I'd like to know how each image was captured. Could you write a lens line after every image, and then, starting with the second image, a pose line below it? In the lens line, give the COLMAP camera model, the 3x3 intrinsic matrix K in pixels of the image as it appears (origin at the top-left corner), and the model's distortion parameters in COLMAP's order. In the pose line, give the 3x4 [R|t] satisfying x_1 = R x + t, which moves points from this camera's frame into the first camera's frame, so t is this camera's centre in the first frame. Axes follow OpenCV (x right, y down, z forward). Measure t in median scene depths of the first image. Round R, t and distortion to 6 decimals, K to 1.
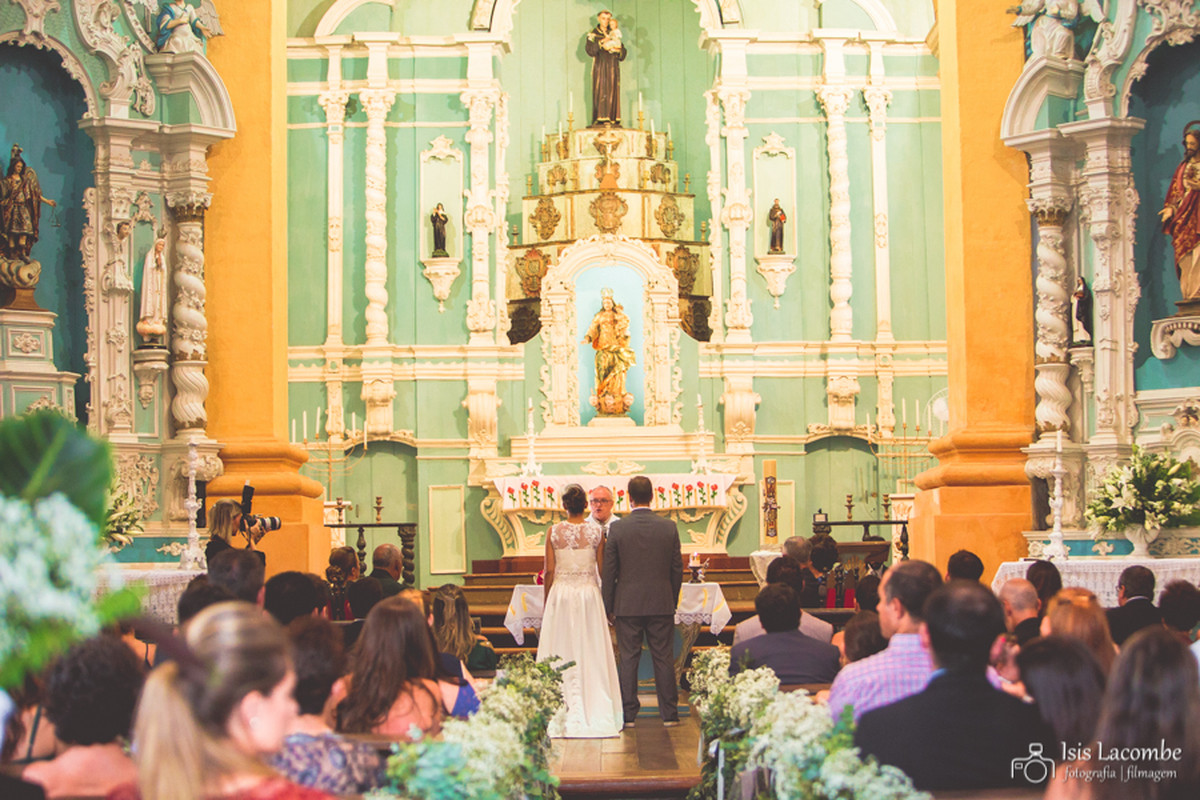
lens RADIAL K [[2453.8, 0, 600.0], [0, 2453.8, 400.0], [0, 0, 1]] dist [-0.297847, -0.087358]
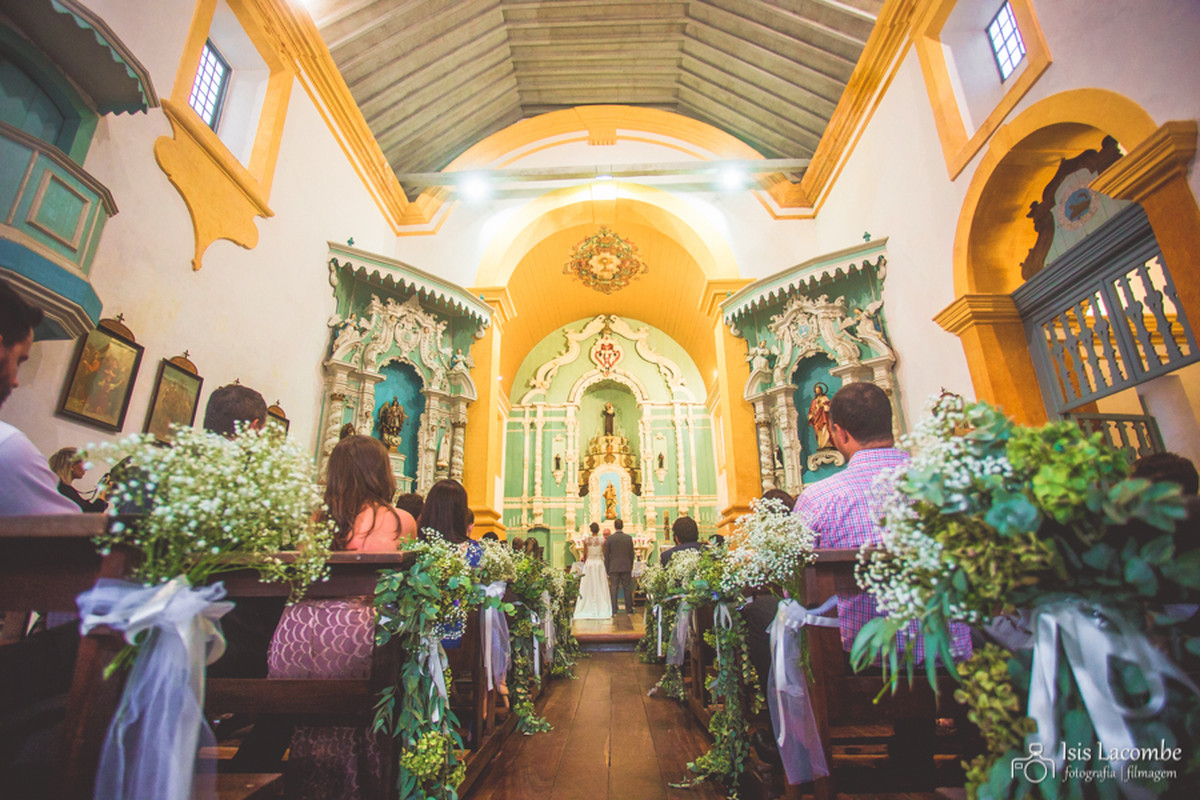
lens RADIAL K [[595.6, 0, 586.2], [0, 595.6, 375.3], [0, 0, 1]] dist [-0.090431, 0.051495]
pose [[0.999130, -0.008631, -0.040803, 0.009142], [-0.002789, 0.962337, -0.271845, 0.055446], [0.041613, 0.271722, 0.961476, 0.317092]]
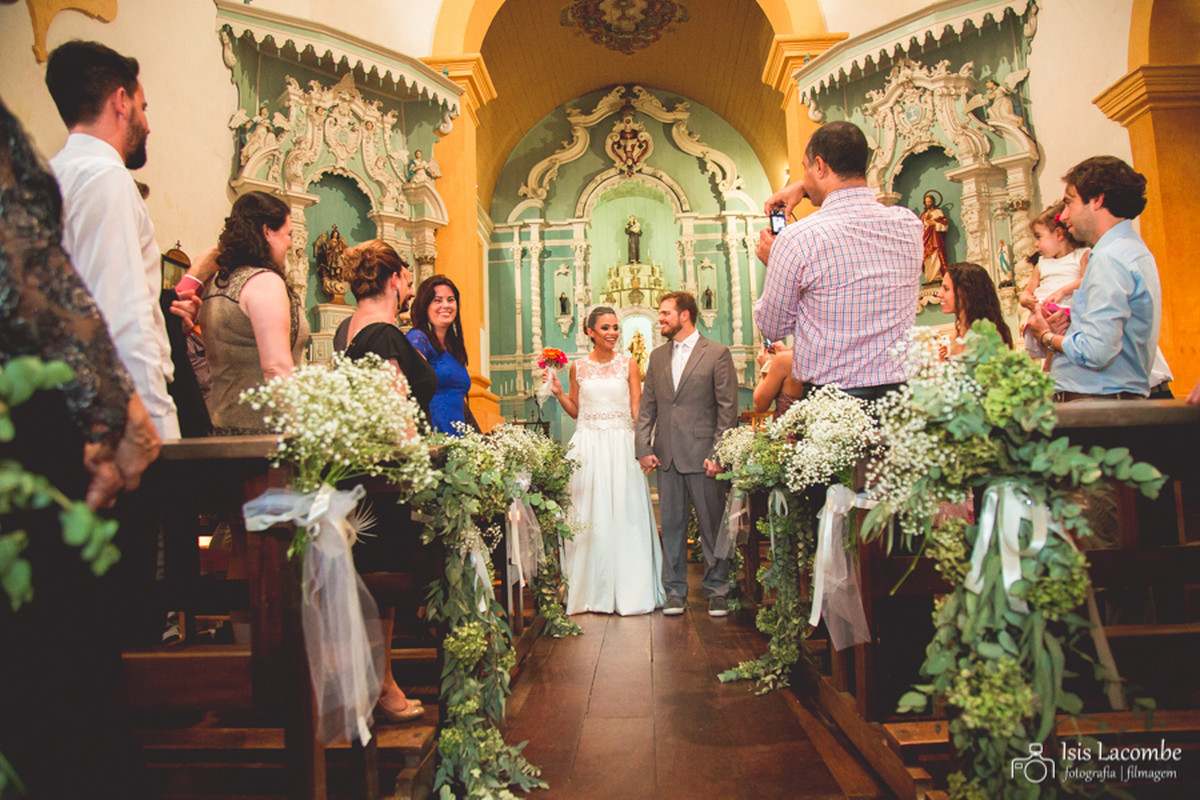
lens RADIAL K [[862.8, 0, 600.0], [0, 862.8, 400.0], [0, 0, 1]] dist [-0.131278, 0.073839]
pose [[0.998646, -0.025318, -0.045447, 0.006771], [0.024755, 0.999610, -0.012911, 0.052523], [0.045757, 0.011768, 0.998883, 0.287413]]
